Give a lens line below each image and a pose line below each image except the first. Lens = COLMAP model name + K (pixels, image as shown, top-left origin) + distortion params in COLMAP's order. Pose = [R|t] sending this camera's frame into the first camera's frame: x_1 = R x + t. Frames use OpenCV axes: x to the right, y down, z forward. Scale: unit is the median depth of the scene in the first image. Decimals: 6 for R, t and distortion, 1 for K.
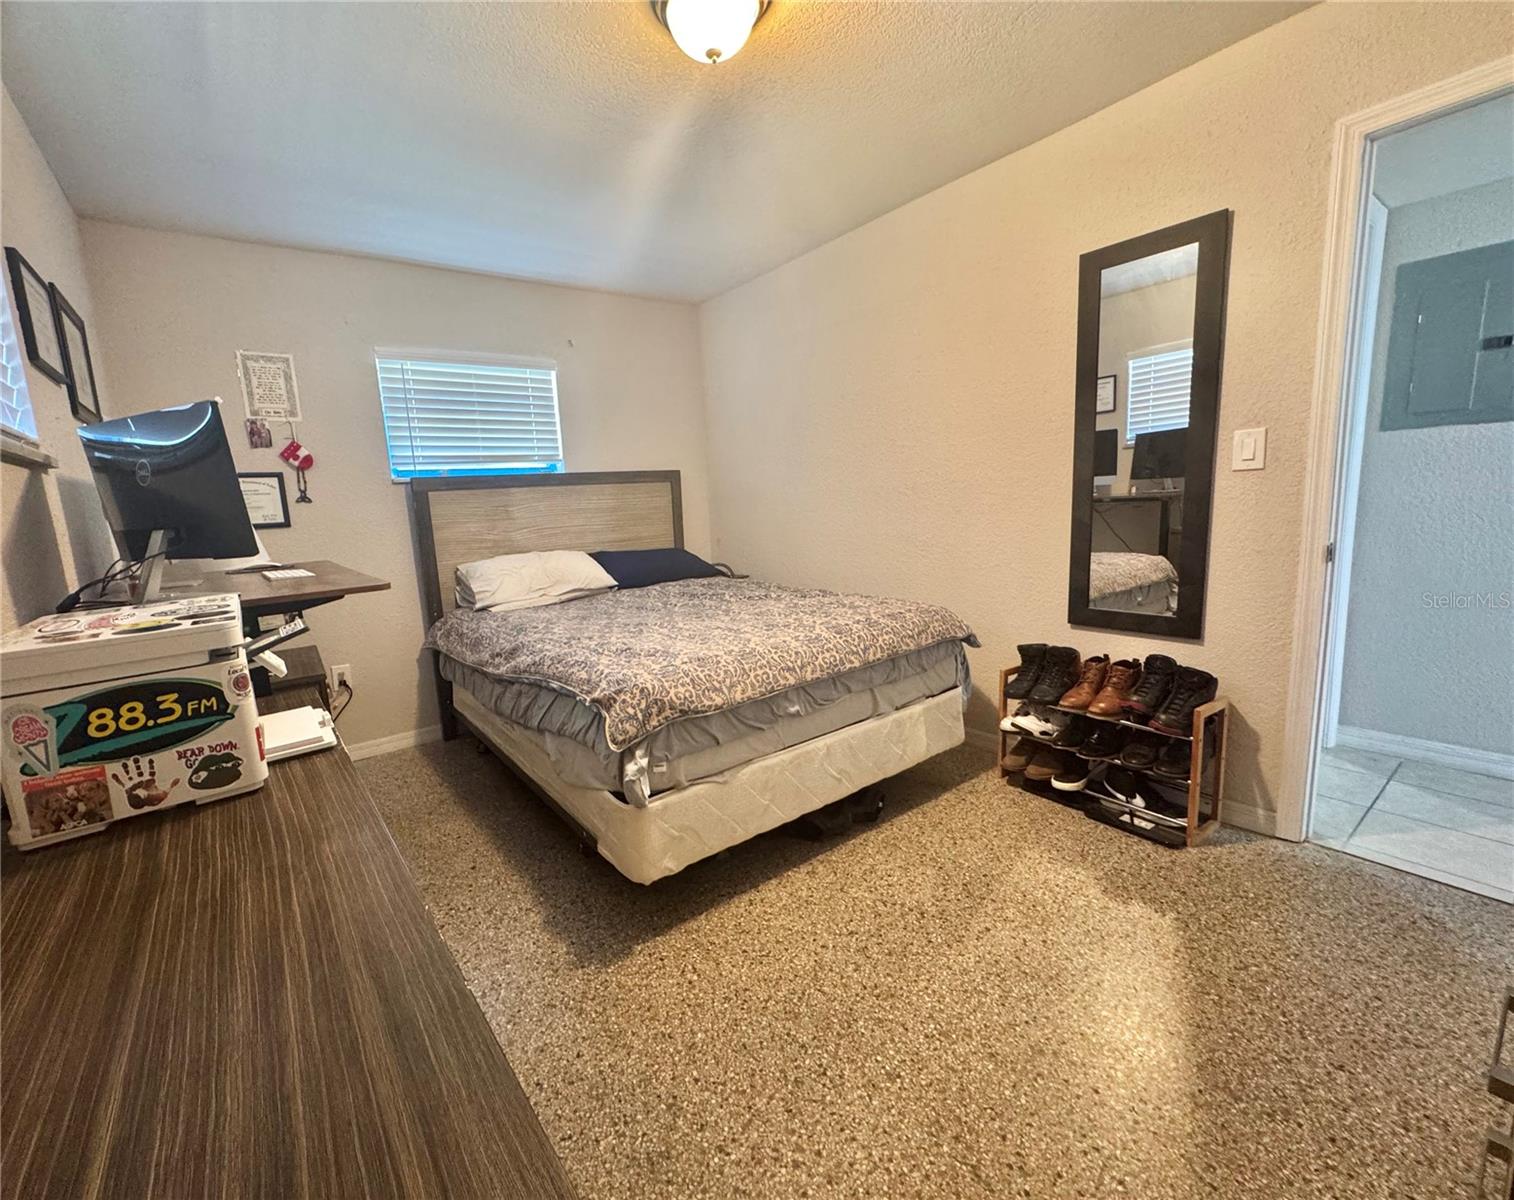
lens RADIAL K [[640.7, 0, 694.9], [0, 640.7, 599.9], [0, 0, 1]] dist [-0.001092, 0.000186]
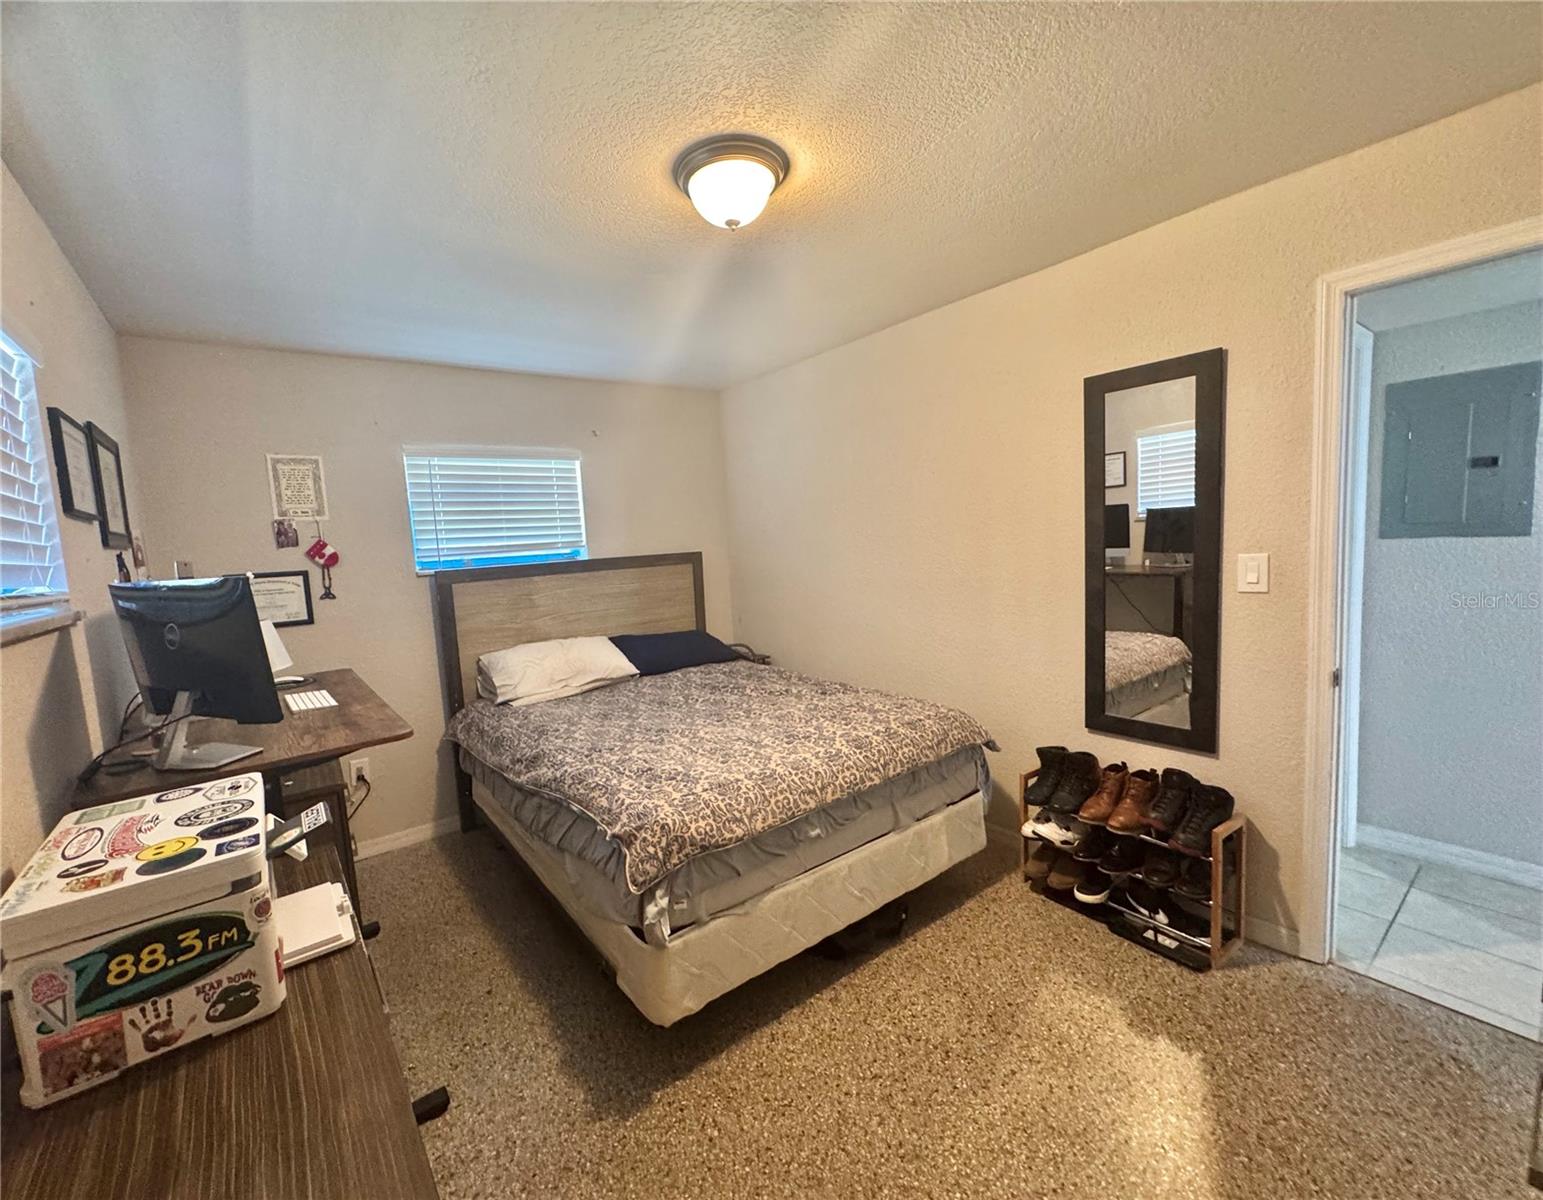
lens RADIAL K [[641.1, 0, 723.9], [0, 641.1, 600.7], [0, 0, 1]] dist [-0.001651, 0.000724]
pose [[0.999942, -0.000526, 0.010718, 0.002388], [0.001173, 0.998170, -0.060451, -0.133295], [-0.010666, 0.060460, 0.998114, -0.018792]]
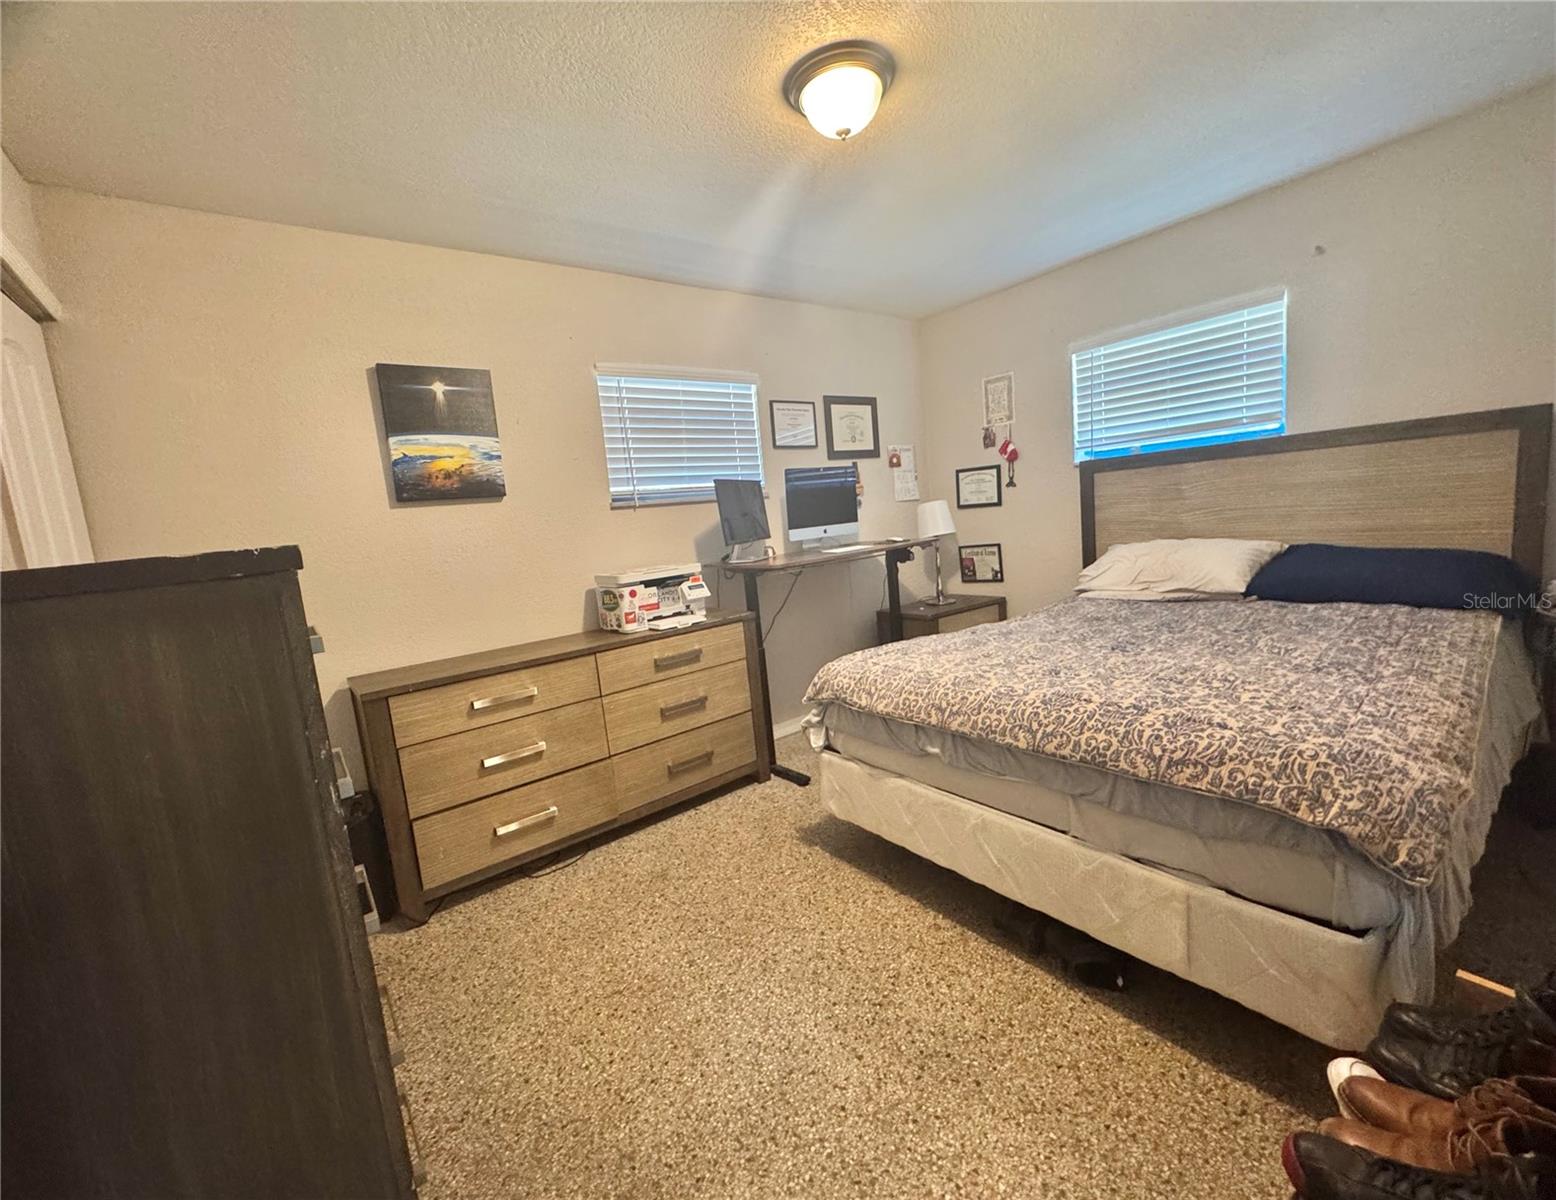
lens RADIAL K [[651.0, 0, 778.0], [0, 651.0, 600.0], [0, 0, 1]] dist [-0.001298, 0.000066]
pose [[0.041747, 0.186226, -0.981620, 1.061213], [-0.064756, 0.980915, 0.183338, -0.209809], [0.997028, 0.055911, 0.053010, 0.723364]]
